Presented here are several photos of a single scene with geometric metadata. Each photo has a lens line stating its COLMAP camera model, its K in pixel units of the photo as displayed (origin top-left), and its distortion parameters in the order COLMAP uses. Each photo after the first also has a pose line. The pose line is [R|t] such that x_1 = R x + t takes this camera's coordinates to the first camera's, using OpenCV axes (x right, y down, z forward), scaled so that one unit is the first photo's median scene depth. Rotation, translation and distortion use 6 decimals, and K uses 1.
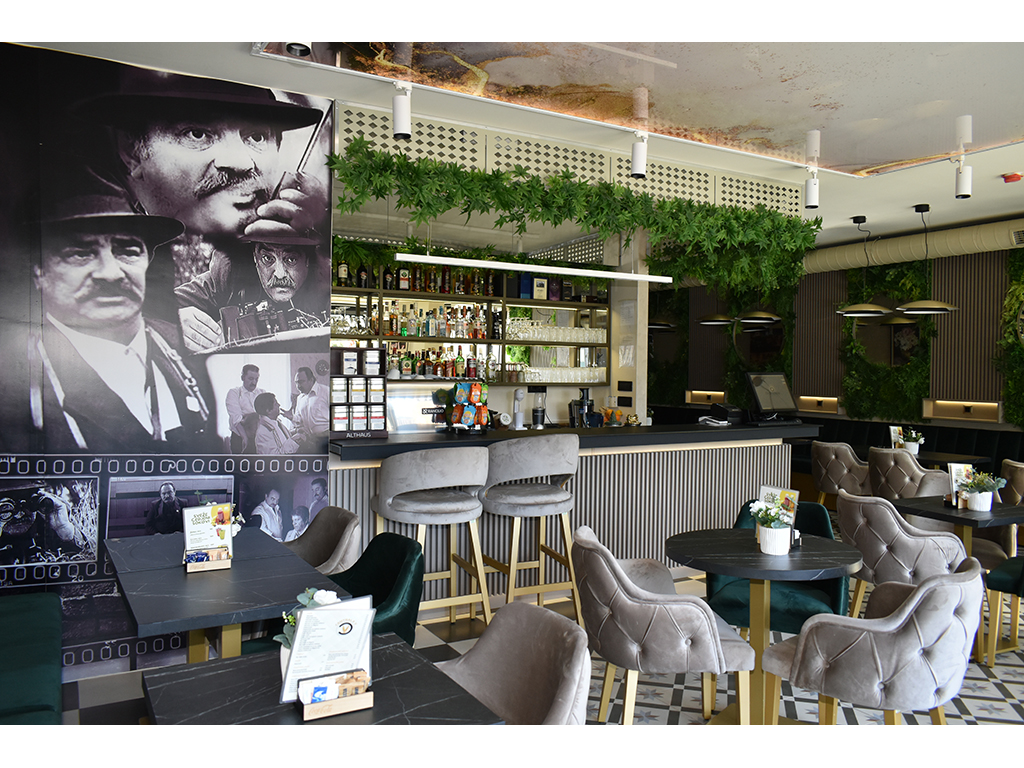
lens RADIAL K [[792.7, 0, 506.1], [0, 792.7, 386.3], [0, 0, 1]] dist [-0.014300, 0.010265]
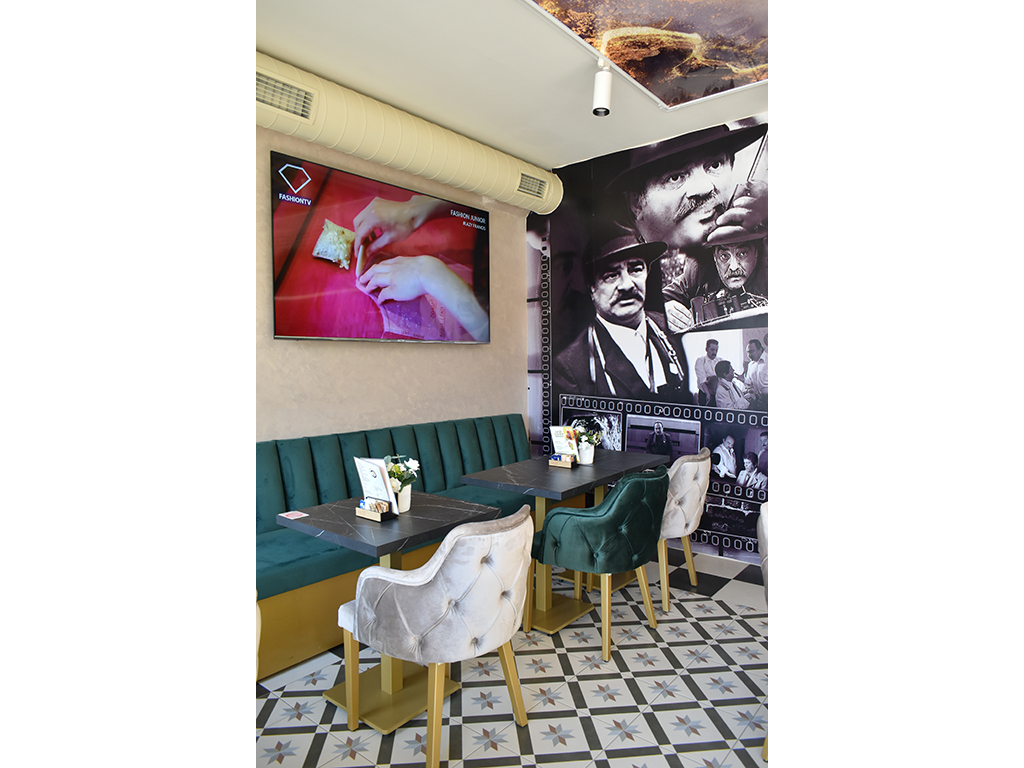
lens RADIAL K [[590.6, 0, 512.0], [0, 590.6, 384.0], [0, 0, 1]] dist [-0.013004, 0.000458]
pose [[0.357308, 0.023126, -0.933700, 0.493420], [-0.005387, 0.999728, 0.022700, 0.027573], [0.933971, -0.003081, 0.357336, 0.343508]]
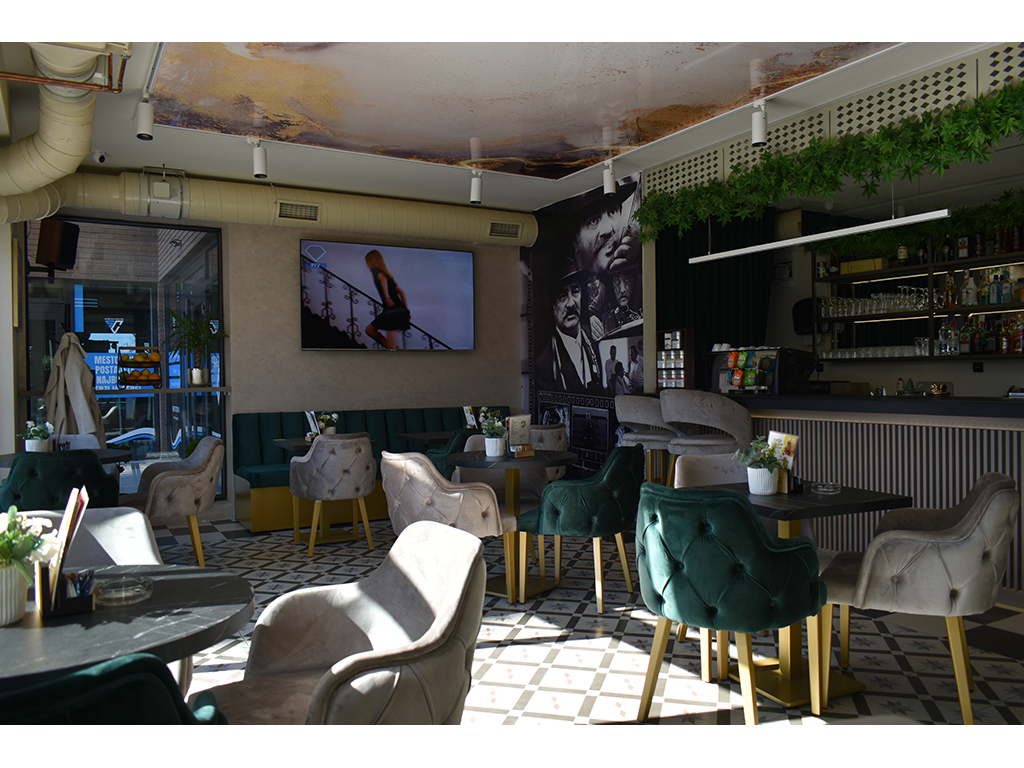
lens RADIAL K [[792.7, 0, 506.1], [0, 792.7, 386.3], [0, 0, 1]] dist [-0.014300, 0.010265]
pose [[-0.005269, 0.001631, -0.999985, 1.423799], [-0.009010, 0.999958, 0.001679, 0.061331], [0.999946, 0.009019, -0.005255, 0.800125]]
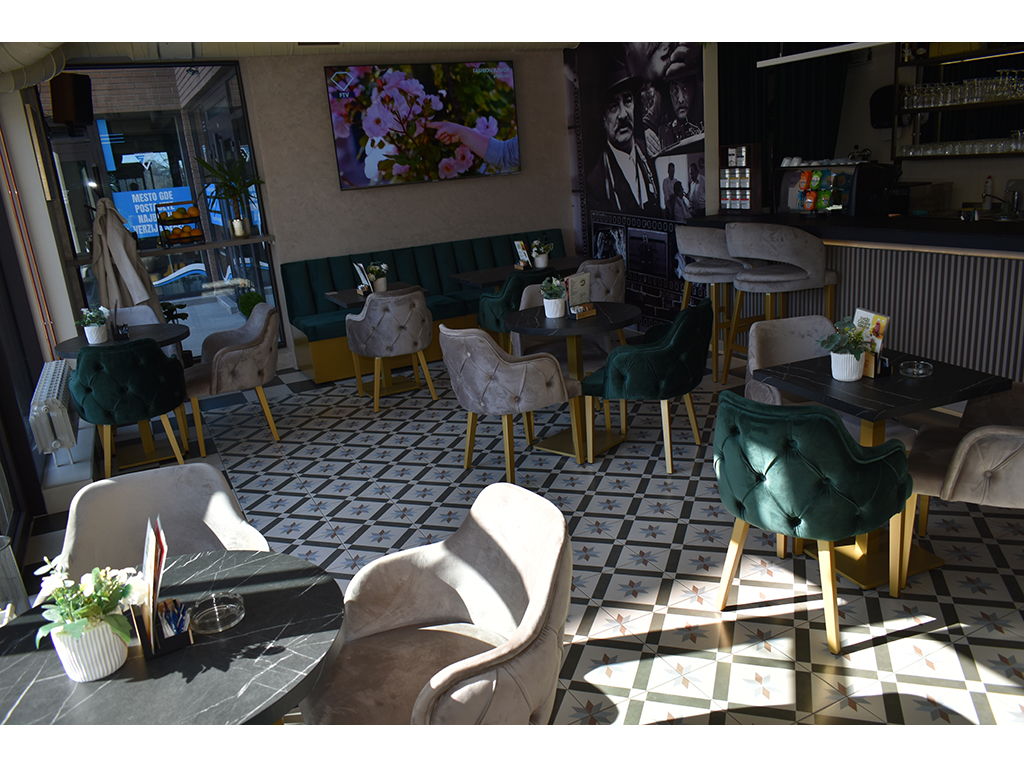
lens RADIAL K [[792.7, 0, 506.1], [0, 792.7, 386.3], [0, 0, 1]] dist [-0.014300, 0.010265]
pose [[-0.056440, 0.274304, -0.959985, 1.369311], [0.062109, 0.960620, 0.270834, -0.048539], [0.996472, -0.044338, -0.071254, 0.785319]]
